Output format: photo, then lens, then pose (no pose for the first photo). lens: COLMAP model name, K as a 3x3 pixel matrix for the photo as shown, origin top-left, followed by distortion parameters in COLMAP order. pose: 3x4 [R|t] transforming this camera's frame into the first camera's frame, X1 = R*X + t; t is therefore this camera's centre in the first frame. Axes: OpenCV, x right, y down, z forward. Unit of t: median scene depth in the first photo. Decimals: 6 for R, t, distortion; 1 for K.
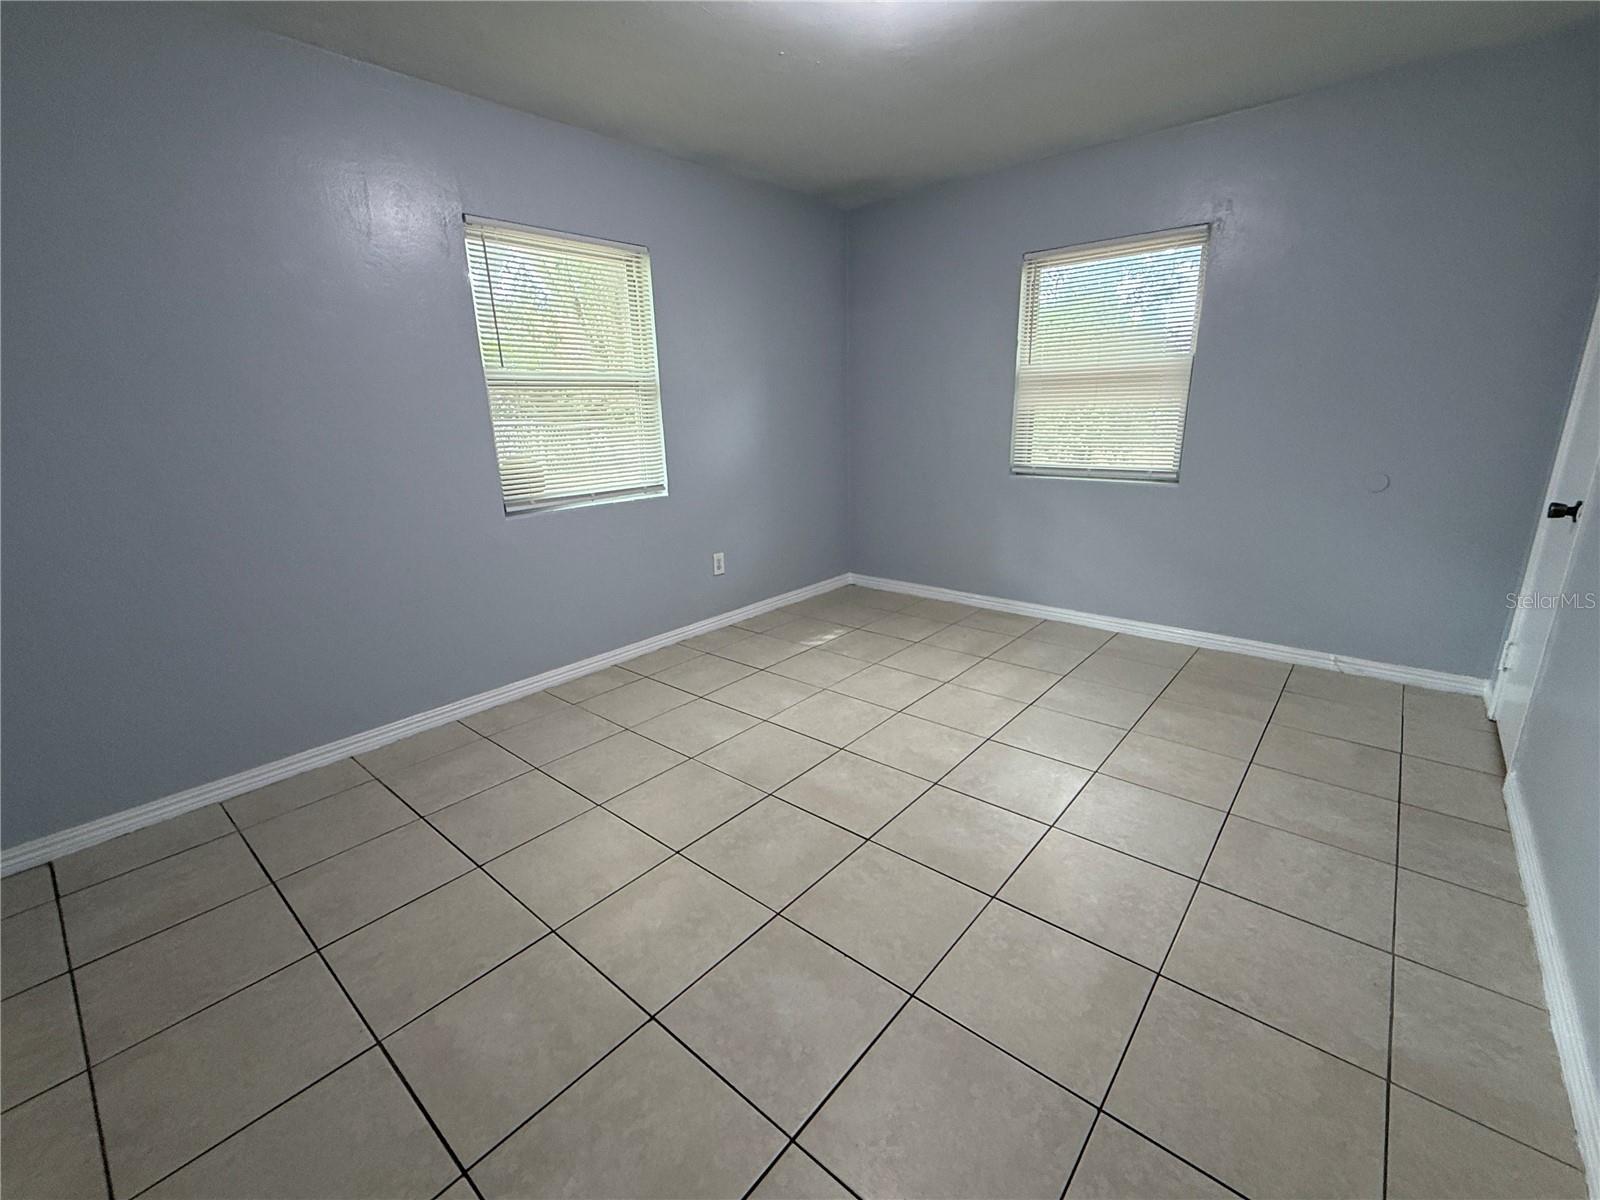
lens RADIAL K [[687.7, 0, 800.0], [0, 687.7, 600.0], [0, 0, 1]] dist [0.003199, 0.000216]
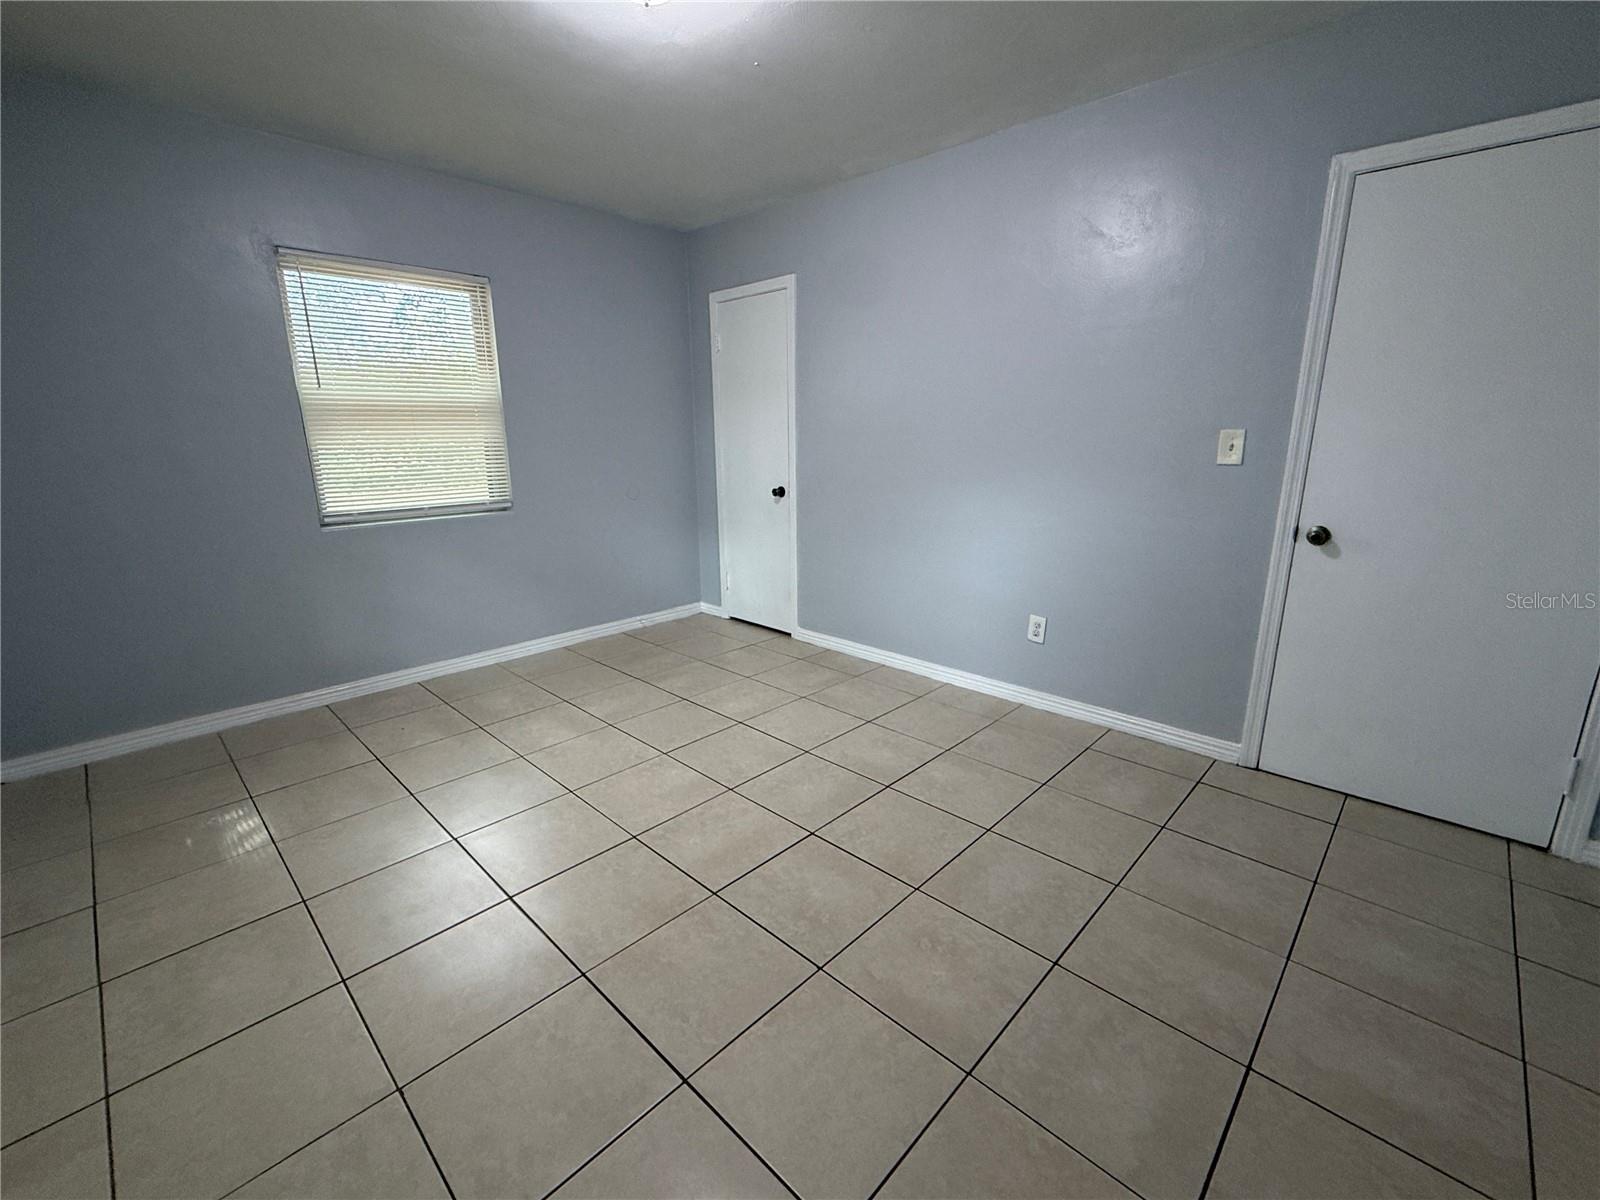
lens RADIAL K [[687.7, 0, 800.0], [0, 687.7, 600.0], [0, 0, 1]] dist [0.003199, 0.000216]
pose [[0.053743, -0.218906, 0.974265, -0.551767], [0.277974, 0.940388, 0.195960, -0.132531], [-0.959084, 0.260289, 0.111390, 0.514106]]
